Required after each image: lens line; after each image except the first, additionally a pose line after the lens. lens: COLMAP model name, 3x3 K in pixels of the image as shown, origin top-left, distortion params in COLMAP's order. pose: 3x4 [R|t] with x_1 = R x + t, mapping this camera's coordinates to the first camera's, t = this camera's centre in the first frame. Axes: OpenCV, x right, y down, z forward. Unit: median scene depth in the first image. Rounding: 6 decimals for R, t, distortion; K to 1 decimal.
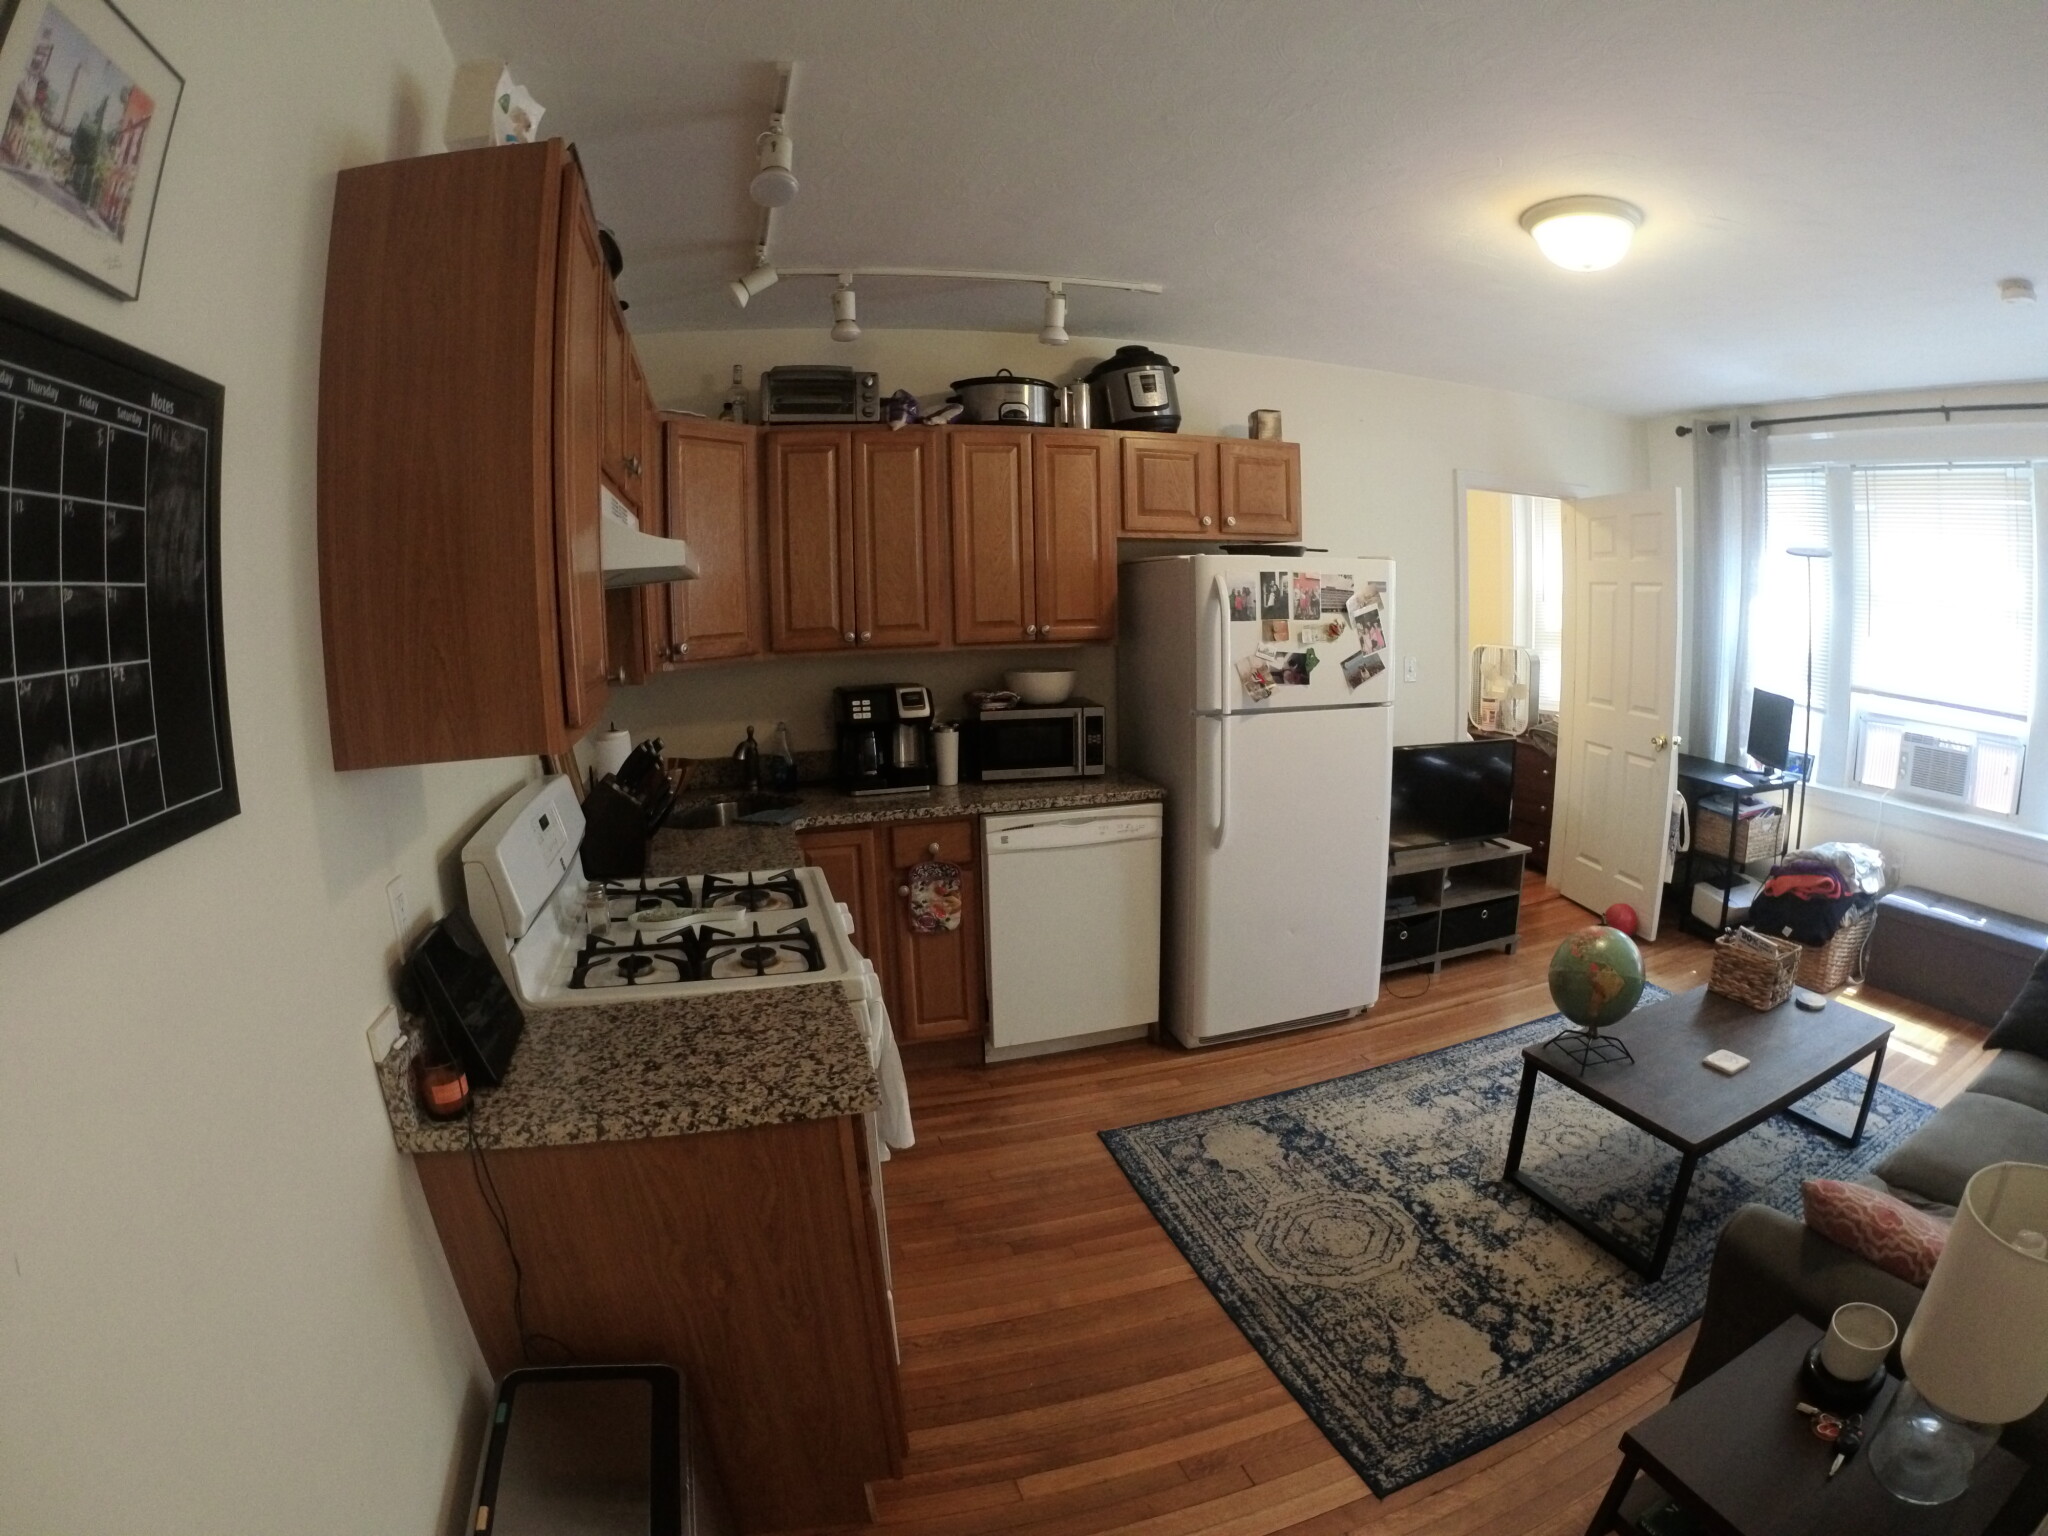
lens RADIAL K [[983.3, 0, 1010.2], [0, 983.3, 759.4], [0, 0, 1]] dist [-0.295866, 0.084765]
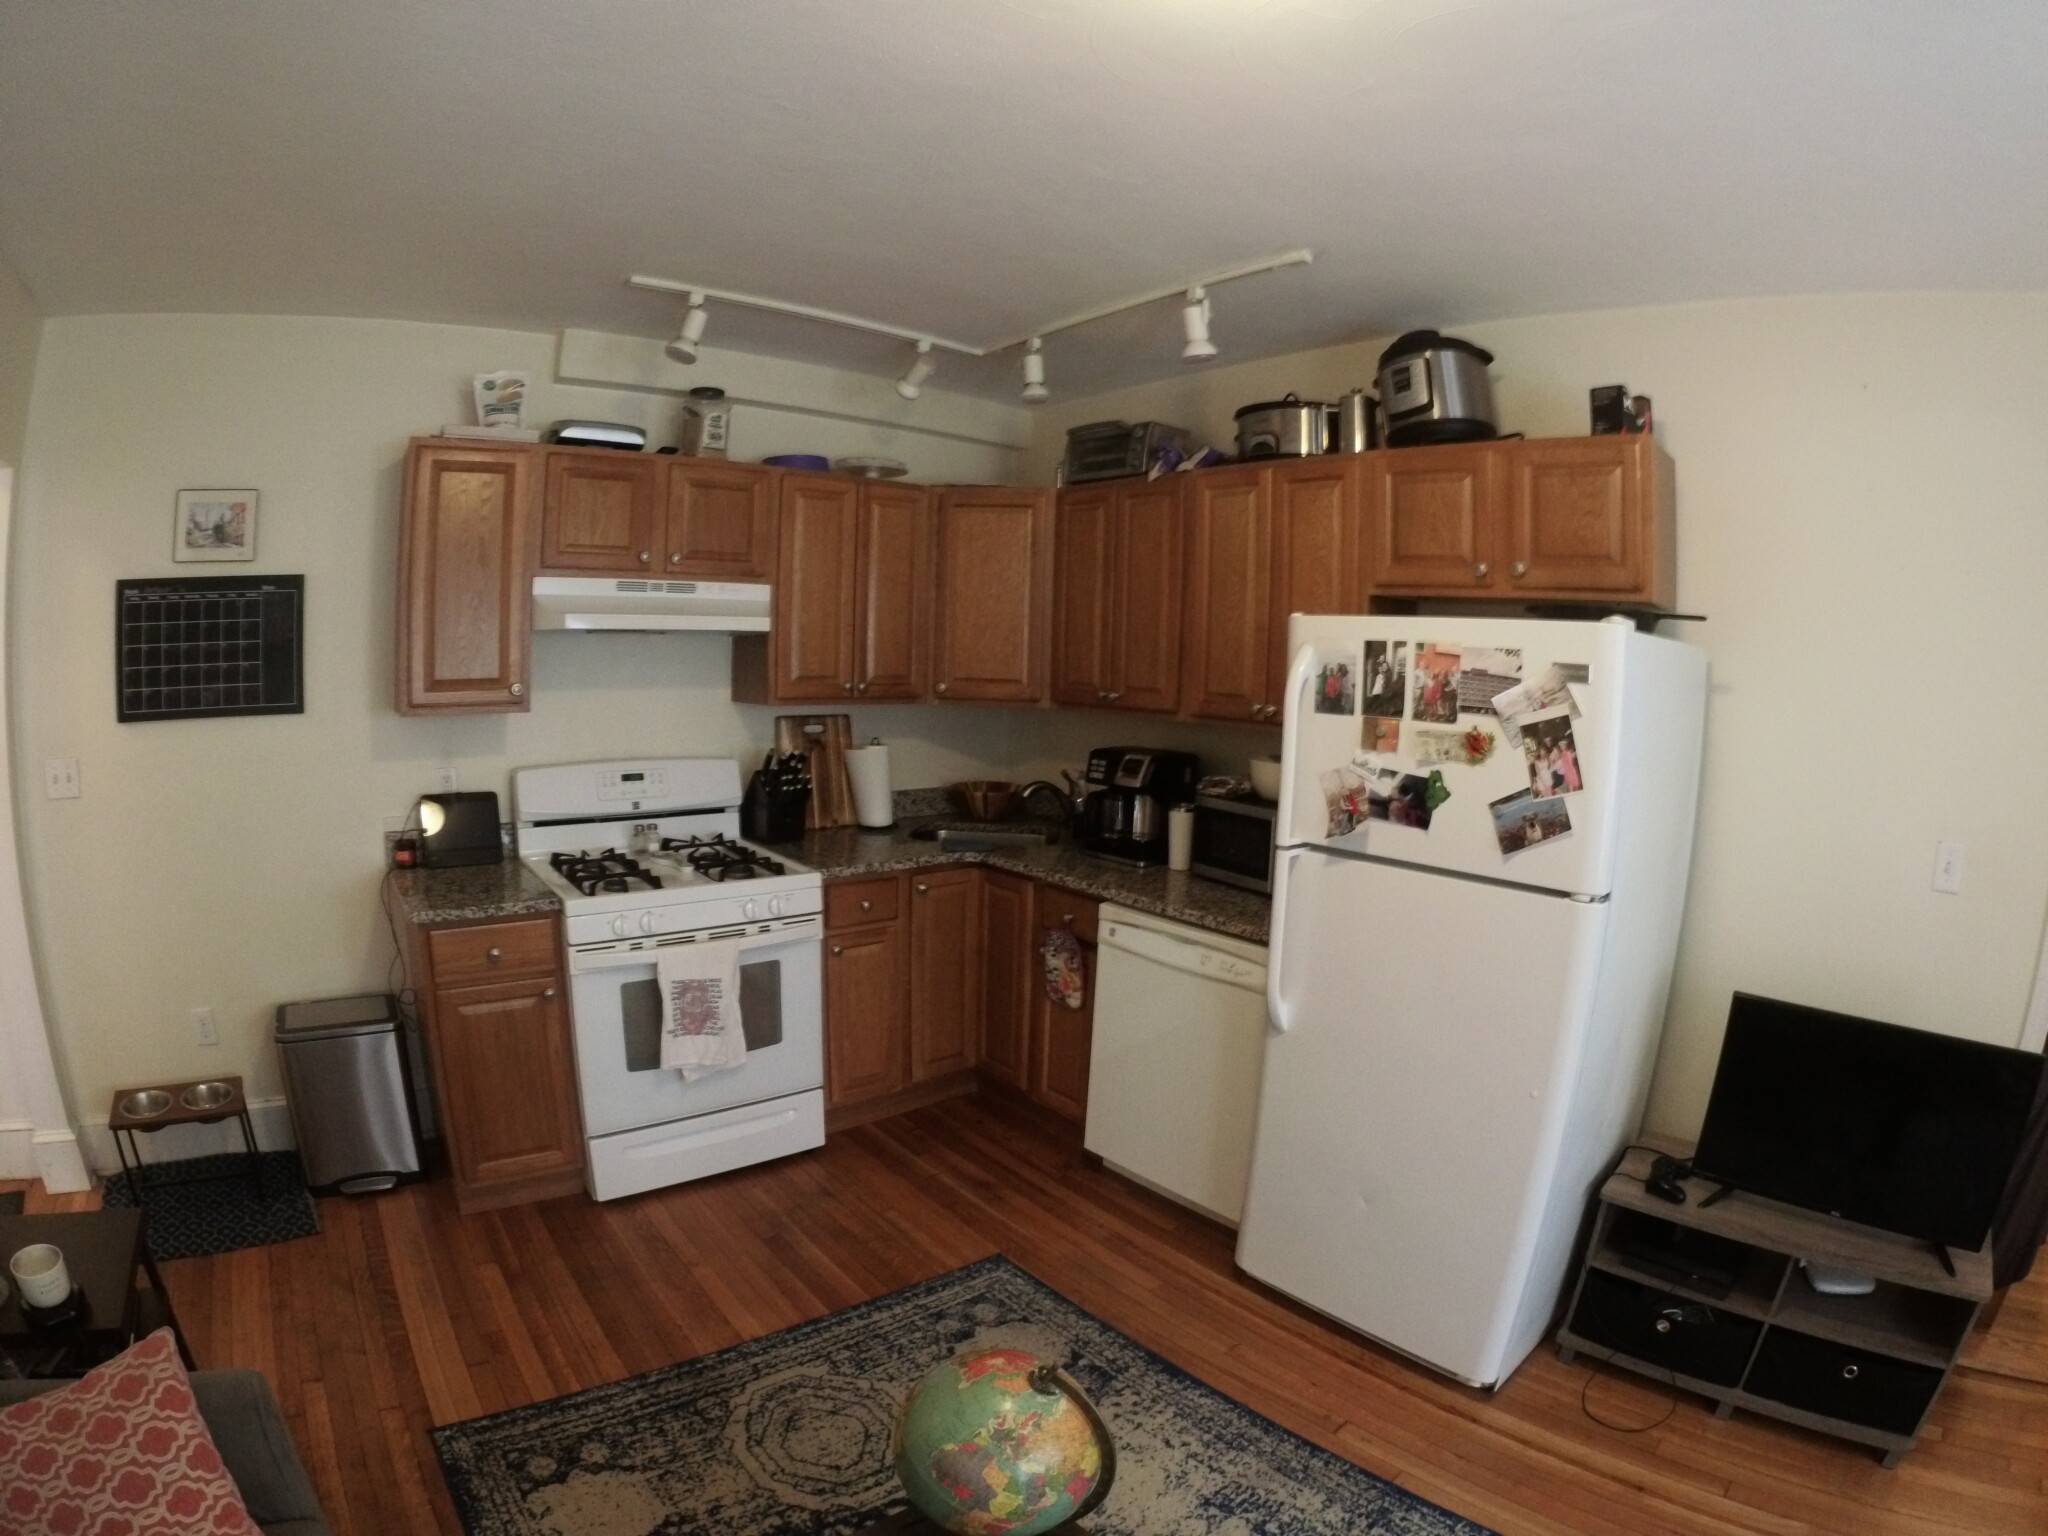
lens RADIAL K [[989.0, 0, 996.3], [0, 989.0, 761.6], [0, 0, 1]] dist [-0.280544, 0.070825]
pose [[0.392139, 0.137098, -0.909632, 0.750479], [-0.182550, 0.980764, 0.069122, -0.114156], [0.901611, 0.138948, 0.409623, 0.520495]]
